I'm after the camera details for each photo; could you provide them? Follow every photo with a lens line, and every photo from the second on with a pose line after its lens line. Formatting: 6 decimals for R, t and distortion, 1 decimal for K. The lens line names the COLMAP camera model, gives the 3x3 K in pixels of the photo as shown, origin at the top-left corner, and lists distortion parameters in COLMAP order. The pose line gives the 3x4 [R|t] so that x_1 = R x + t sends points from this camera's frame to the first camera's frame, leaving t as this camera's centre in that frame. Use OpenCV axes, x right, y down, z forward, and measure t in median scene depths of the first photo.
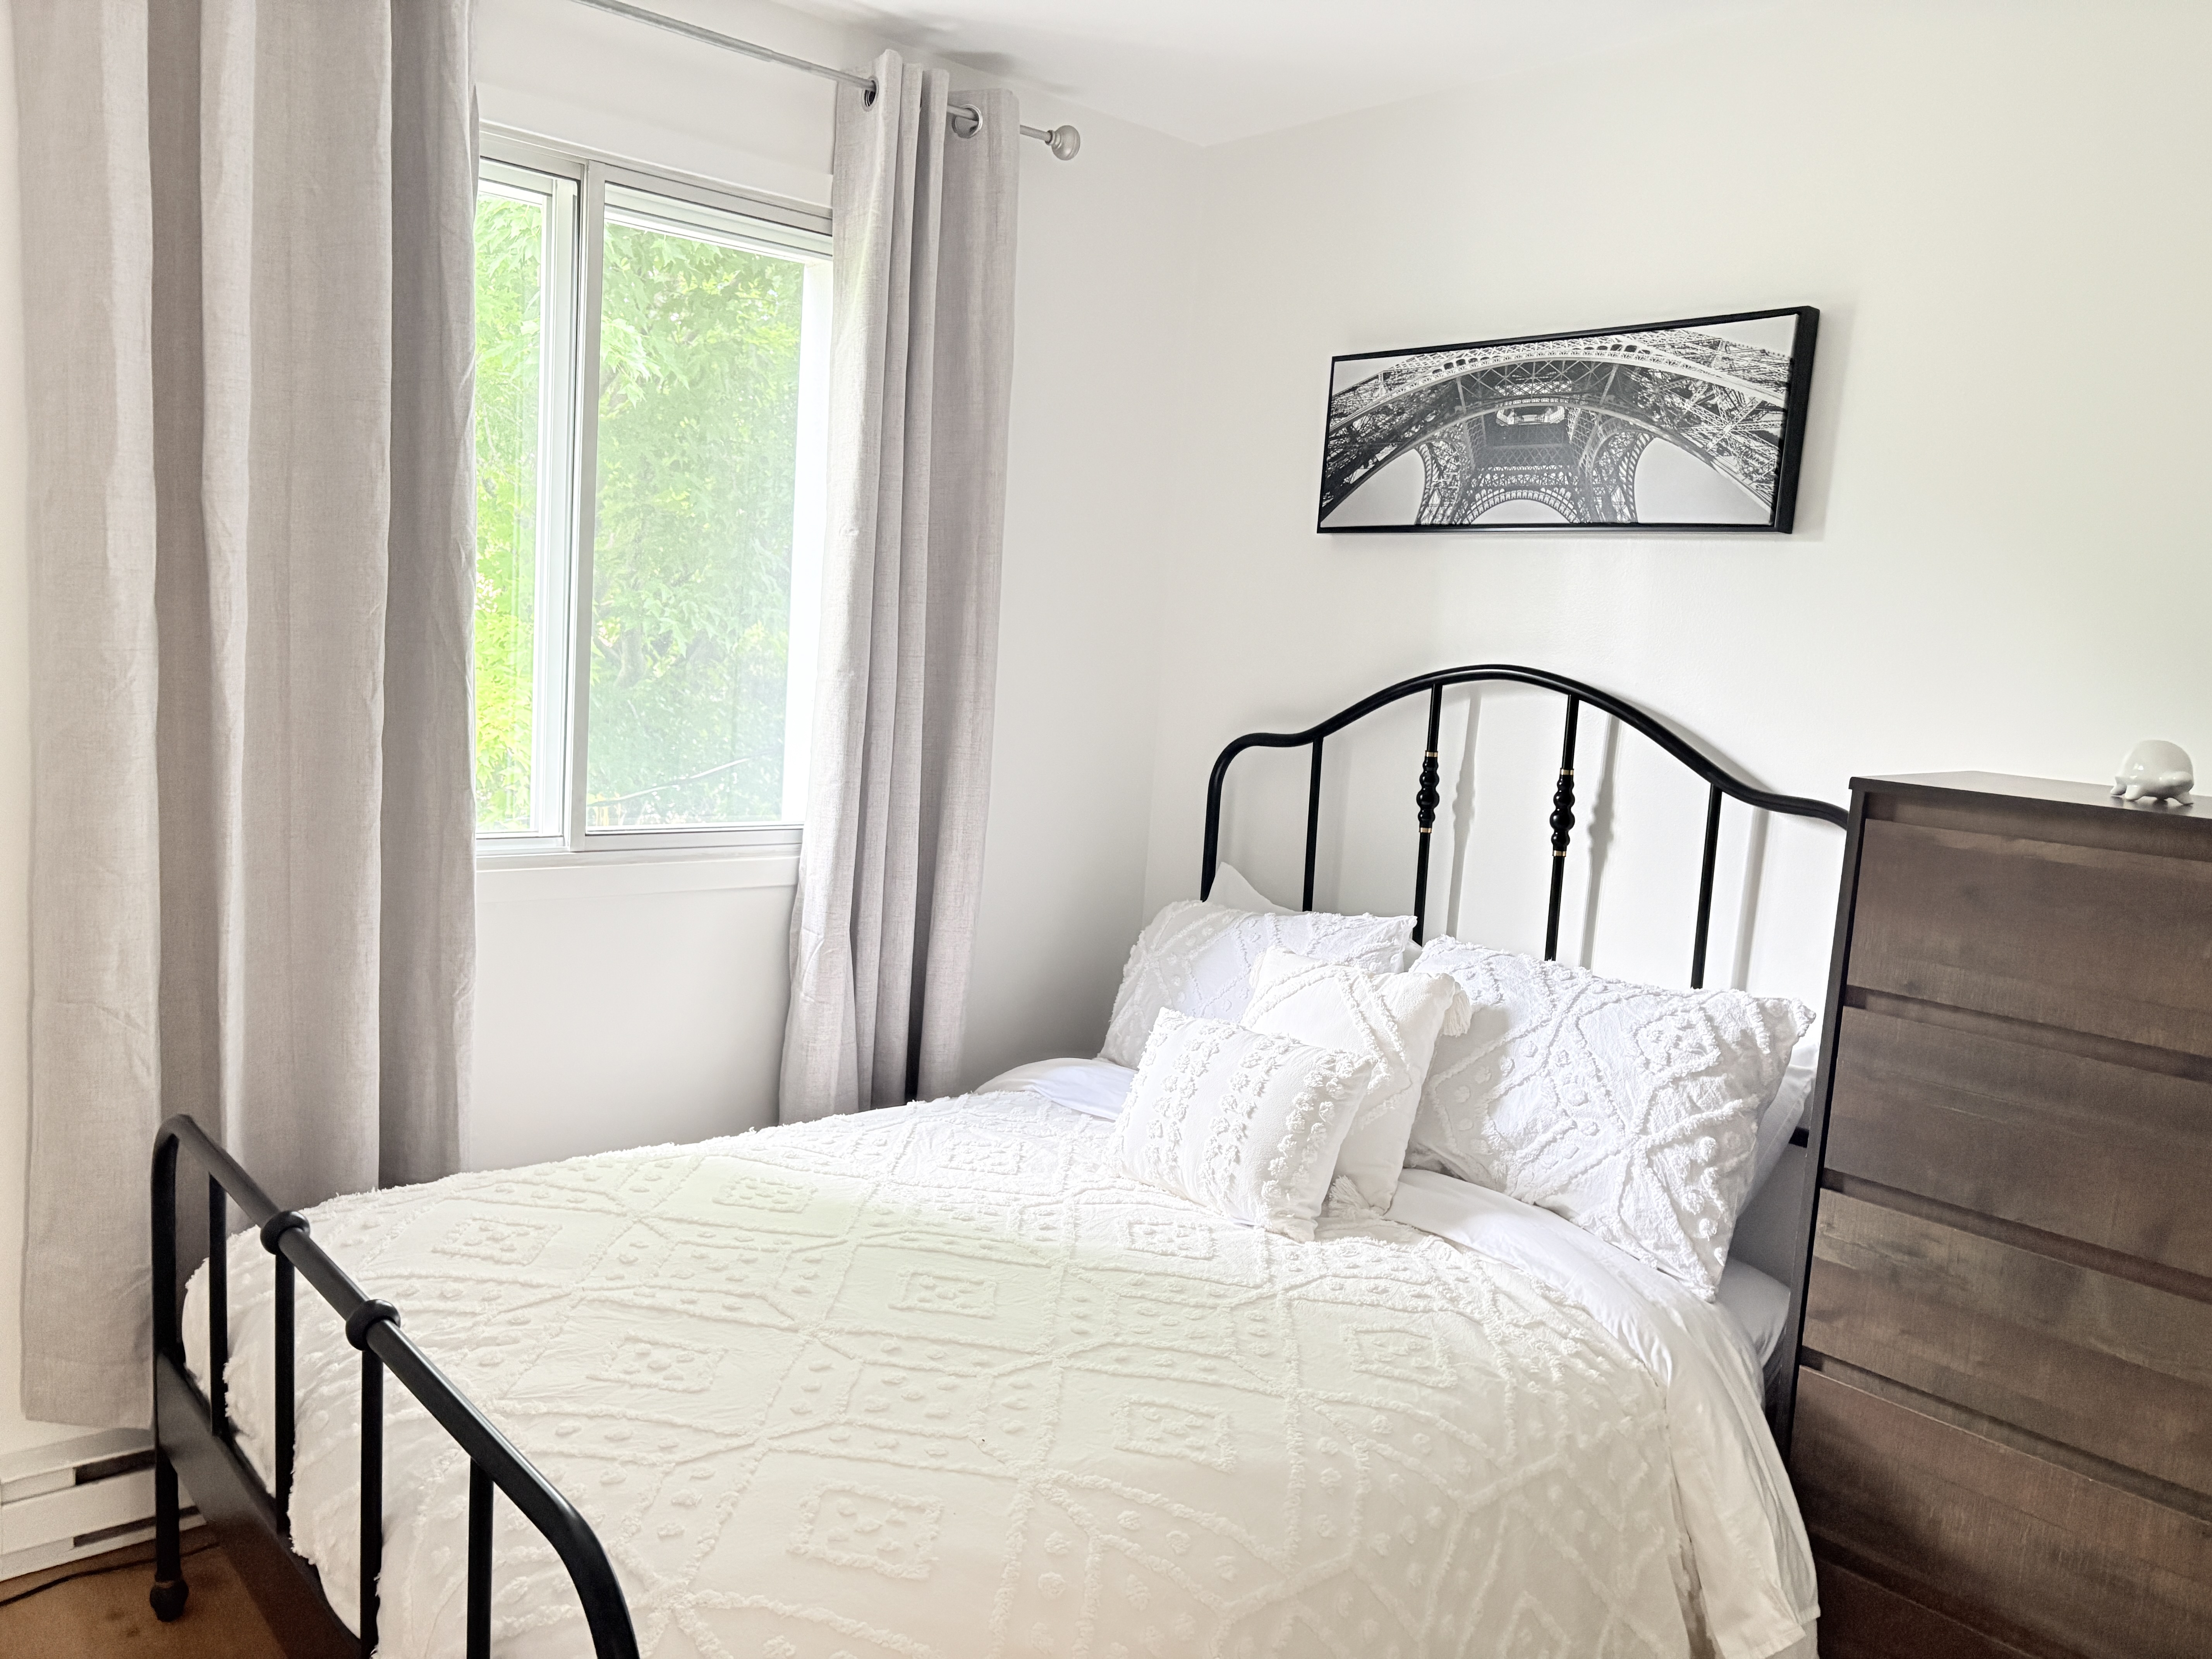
lens RADIAL K [[1675.0, 0, 1087.5], [0, 1675.0, 834.2], [0, 0, 1]] dist [0.060205, -0.066017]
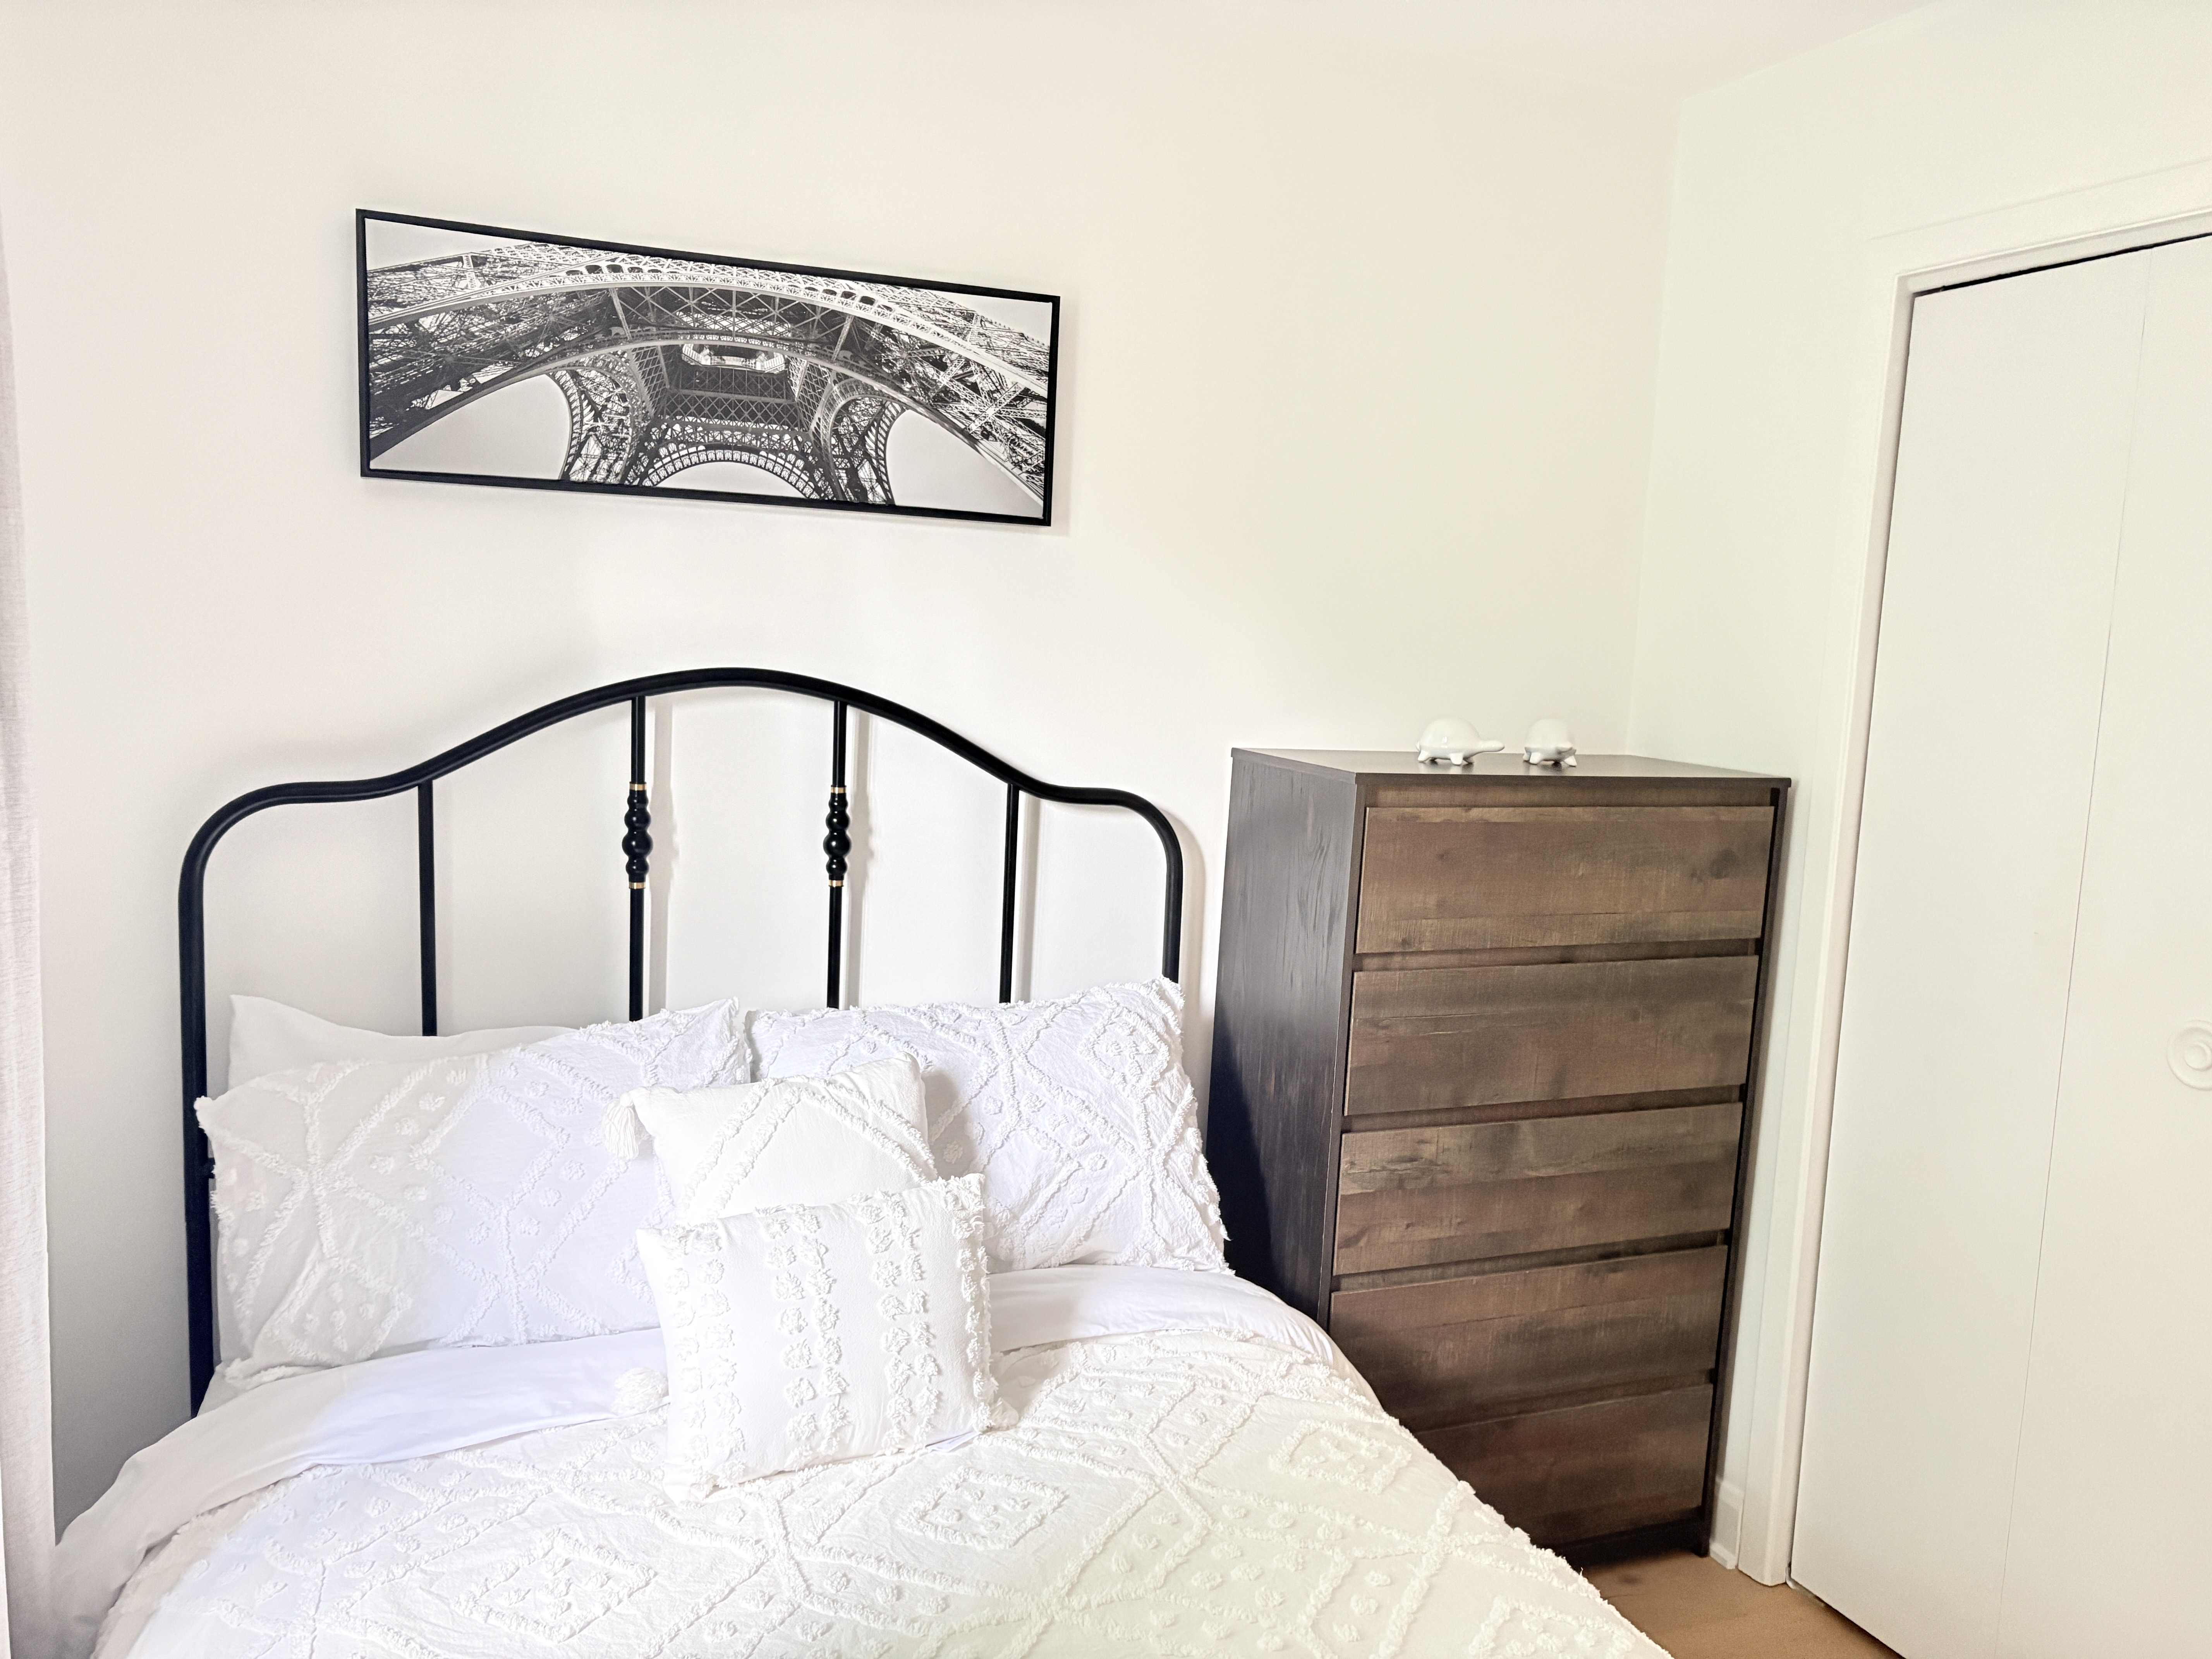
lens RADIAL K [[1675.0, 0, 1097.7], [0, 1675.0, 838.8], [0, 0, 1]] dist [0.060205, -0.066017]
pose [[0.334538, -0.172853, 0.926394, -0.513068], [0.094822, 0.984220, 0.149400, -0.138000], [-0.937600, 0.037862, 0.345649, 0.621844]]
